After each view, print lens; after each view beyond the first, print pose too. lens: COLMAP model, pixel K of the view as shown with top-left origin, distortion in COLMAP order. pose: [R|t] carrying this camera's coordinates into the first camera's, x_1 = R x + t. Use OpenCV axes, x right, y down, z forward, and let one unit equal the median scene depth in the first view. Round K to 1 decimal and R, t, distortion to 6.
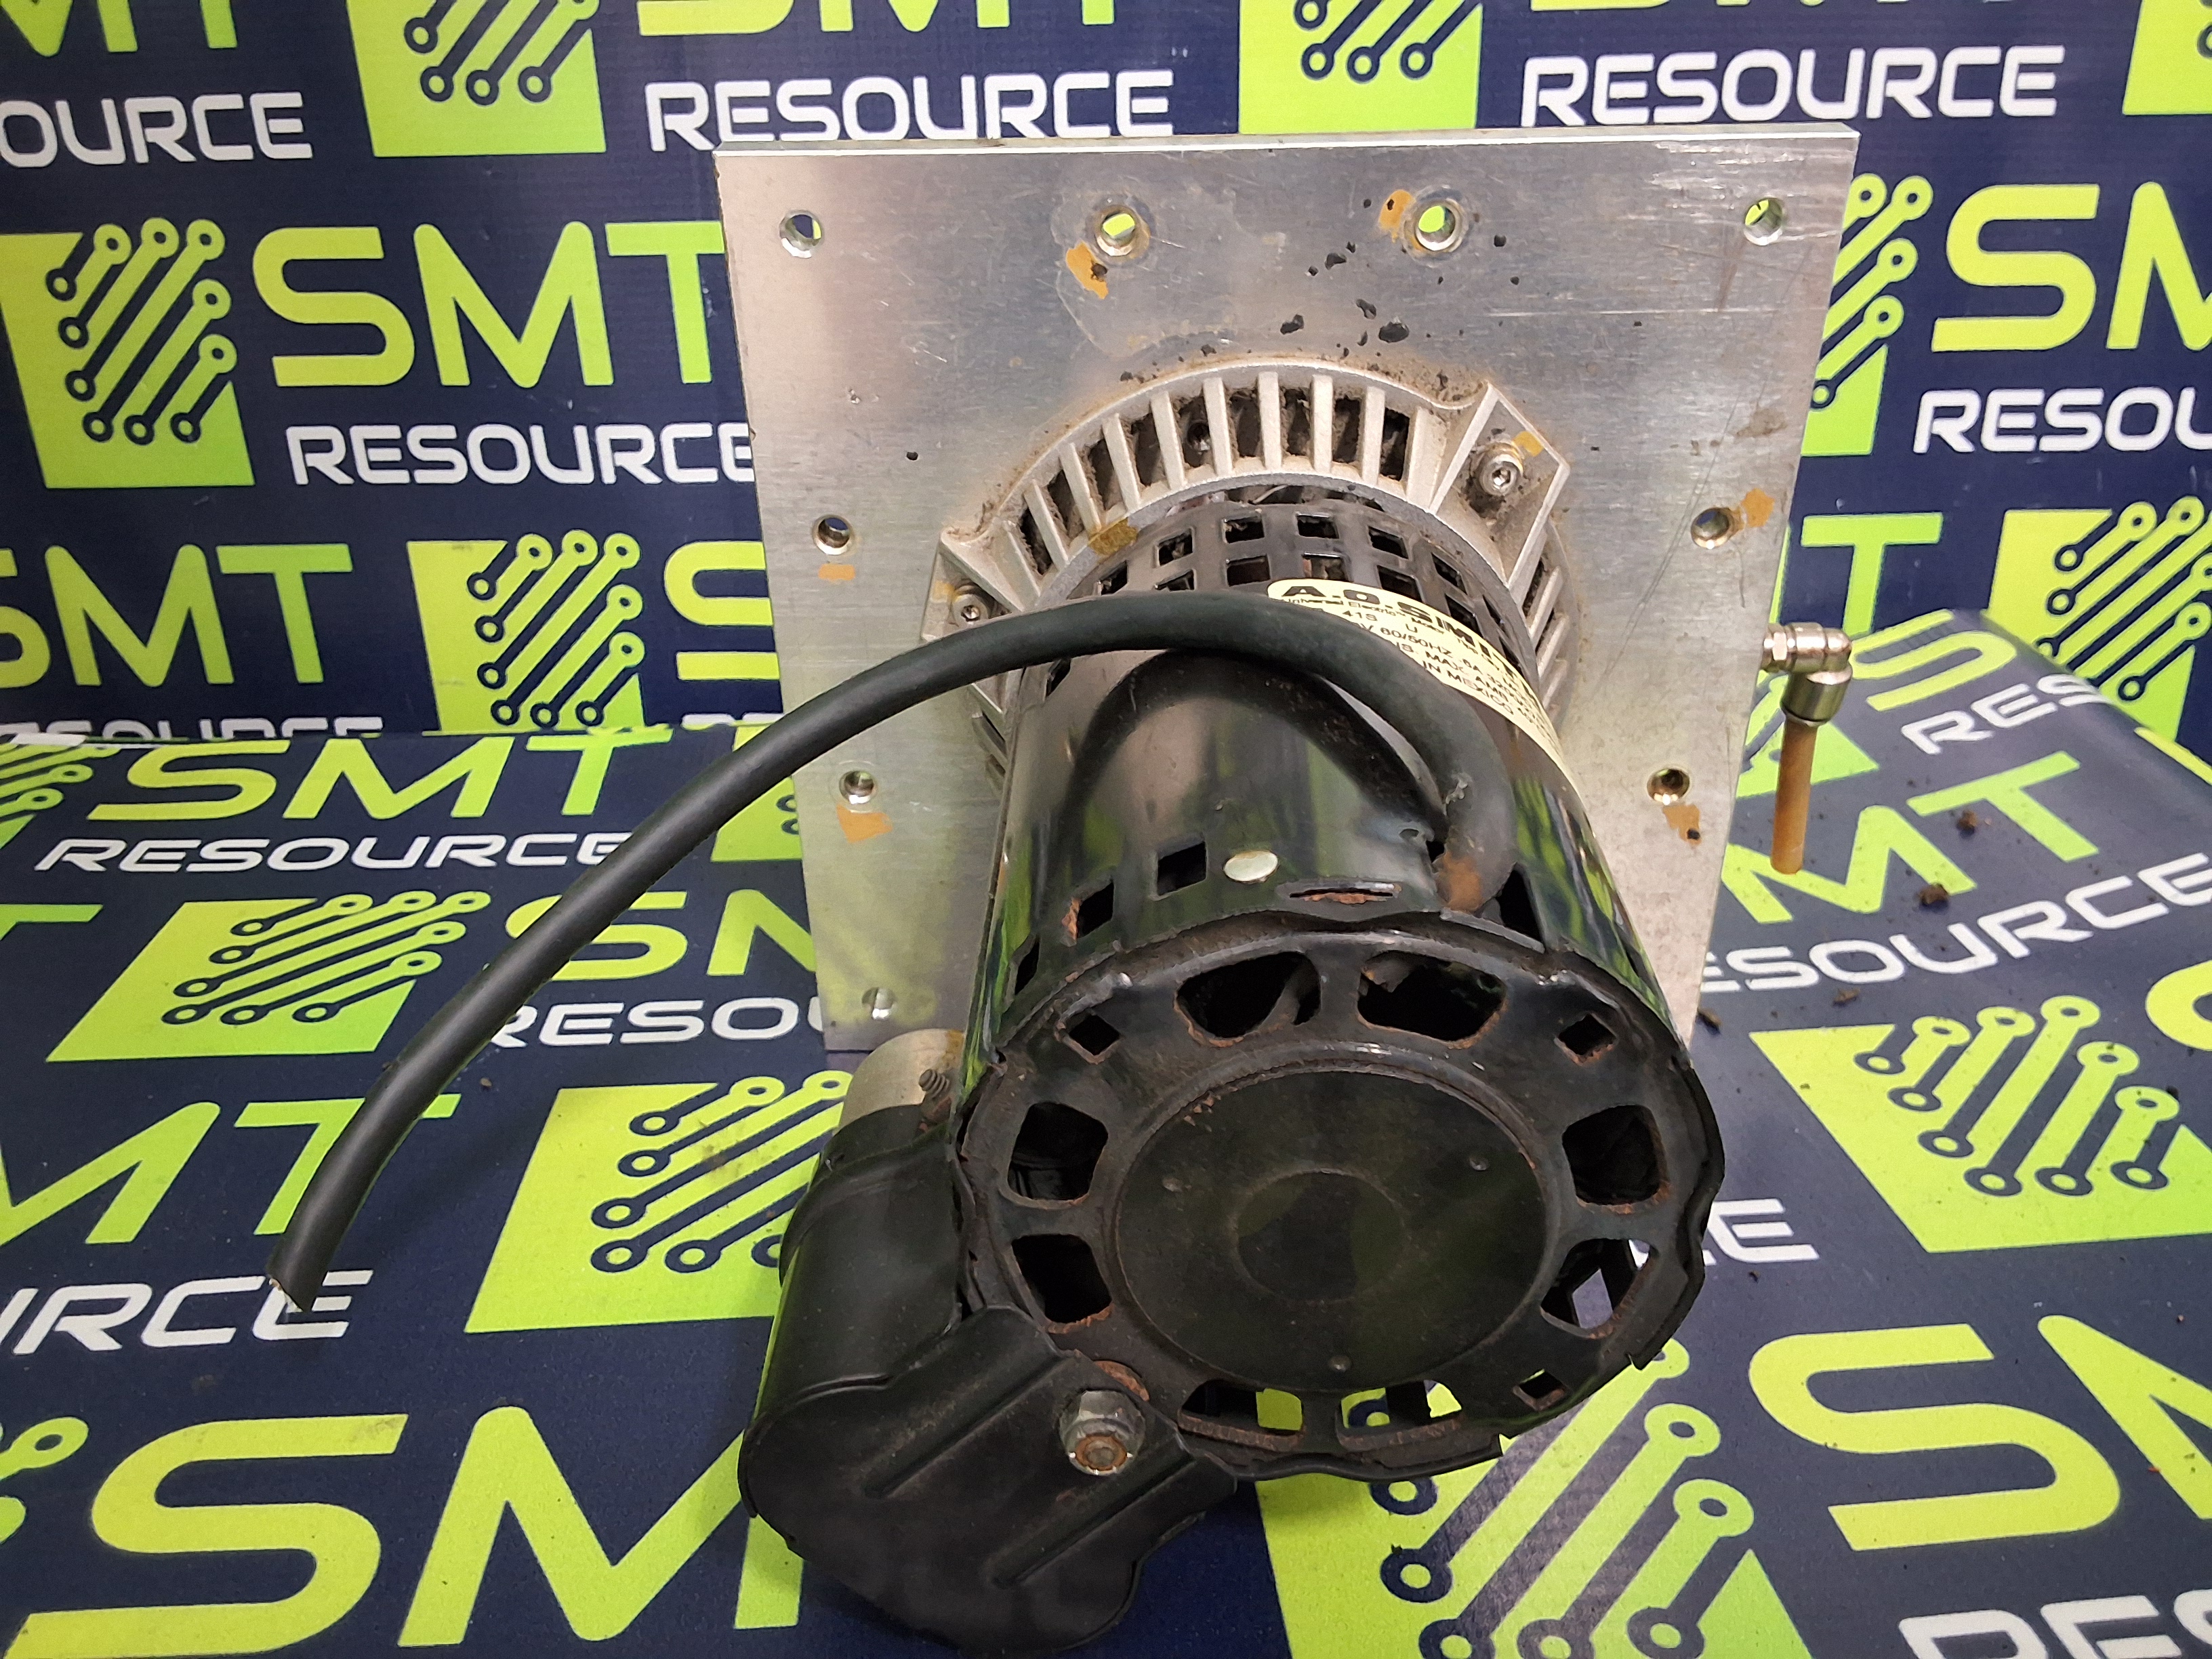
lens RADIAL K [[1786.2, 0, 1154.1], [0, 1786.2, 801.7], [0, 0, 1]] dist [0.023747, -0.101398]
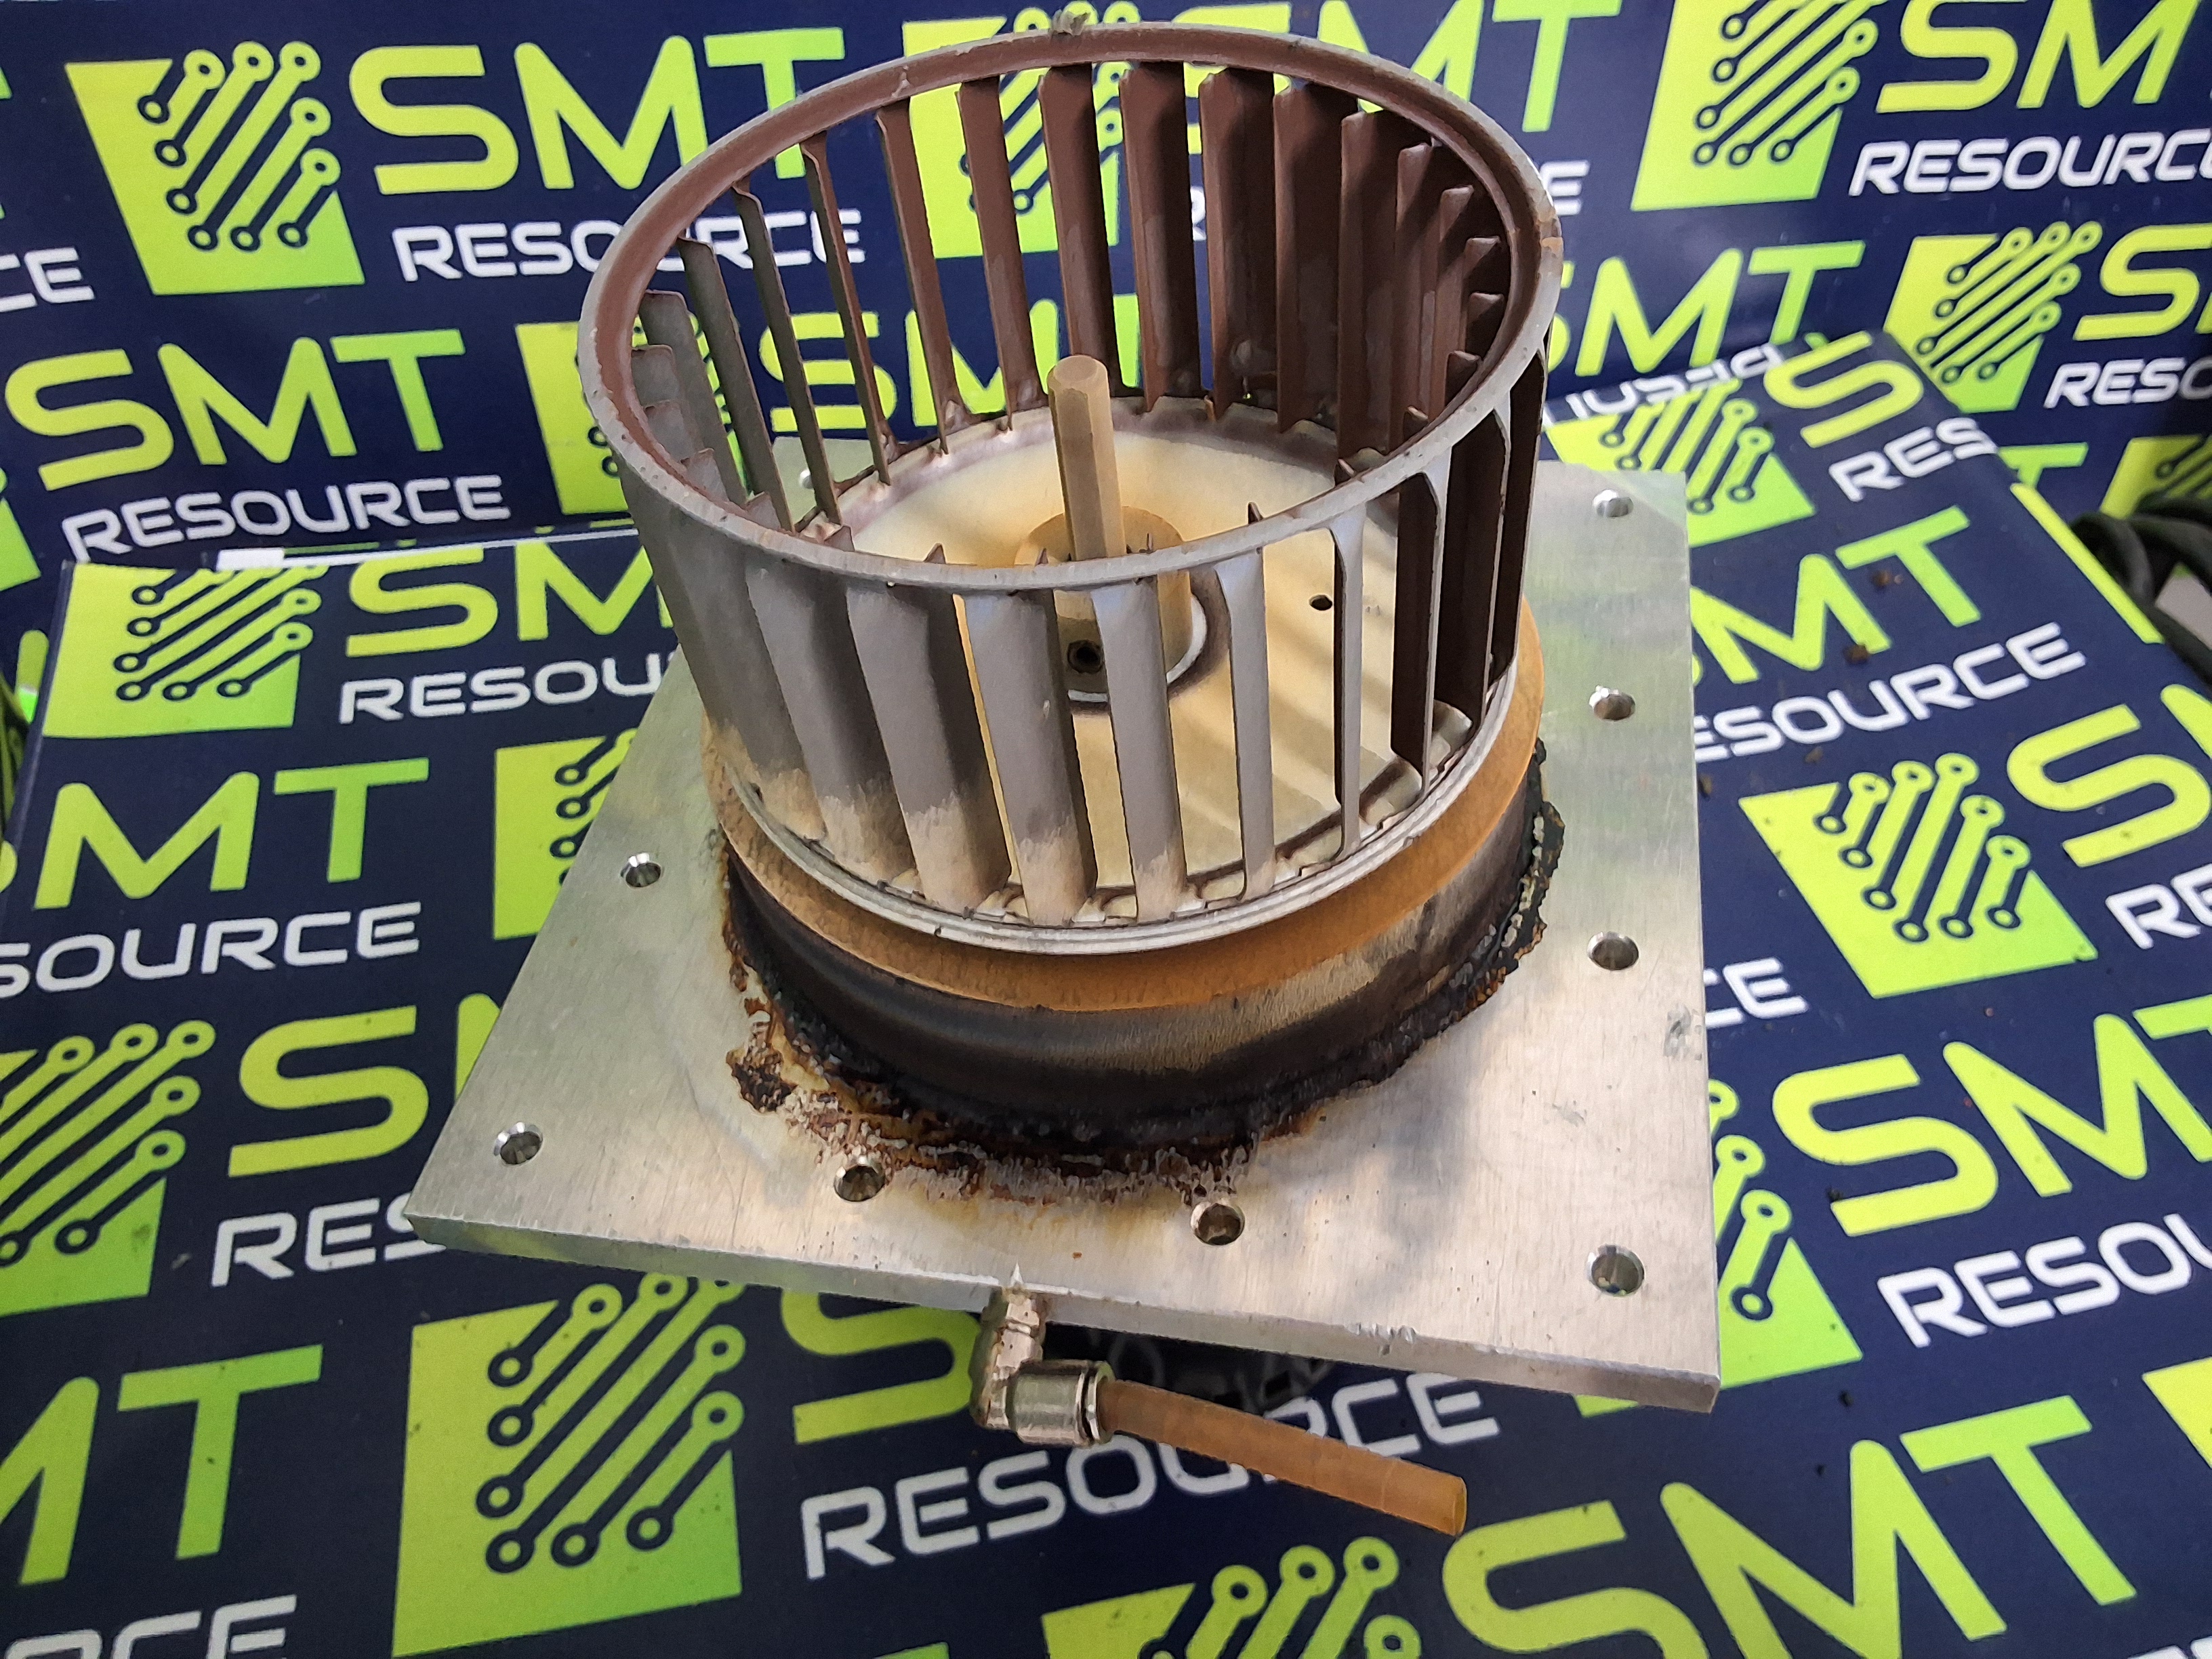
lens RADIAL K [[1811.9, 0, 1106.0], [0, 1811.9, 829.5], [0, 0, 1]] dist [-0.002309, -0.094151]
pose [[0.990439, -0.078468, 0.113465, -0.219638], [0.029138, 0.922912, 0.383907, -0.279706], [-0.134842, -0.376930, 0.916374, -0.160170]]
